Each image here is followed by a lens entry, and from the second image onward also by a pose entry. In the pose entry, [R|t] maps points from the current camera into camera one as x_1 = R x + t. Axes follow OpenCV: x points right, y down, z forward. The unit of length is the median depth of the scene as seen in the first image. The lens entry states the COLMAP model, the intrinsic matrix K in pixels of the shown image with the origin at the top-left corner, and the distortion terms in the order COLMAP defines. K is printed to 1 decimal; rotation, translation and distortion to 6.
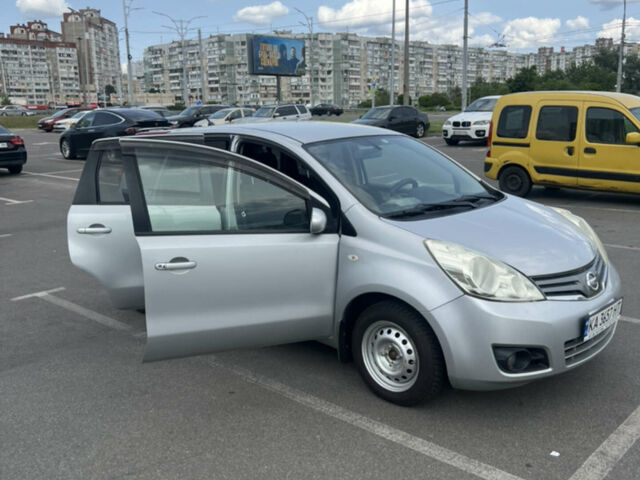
lens RADIAL K [[642.3, 0, 324.3], [0, 642.3, 238.9], [0, 0, 1]] dist [0.048328, -0.085749]
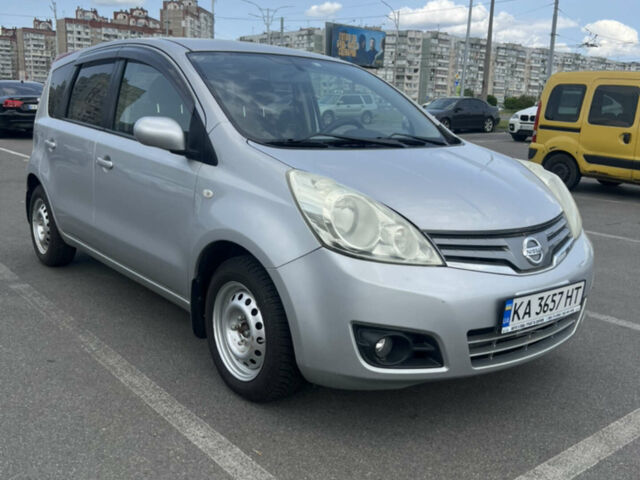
lens RADIAL K [[642.3, 0, 324.3], [0, 642.3, 238.9], [0, 0, 1]] dist [0.048328, -0.085749]
pose [[0.990188, 0.080447, -0.114263, 0.267741], [-0.079864, 0.996759, 0.009672, 0.063490], [0.114670, -0.000452, 0.993403, 0.286185]]
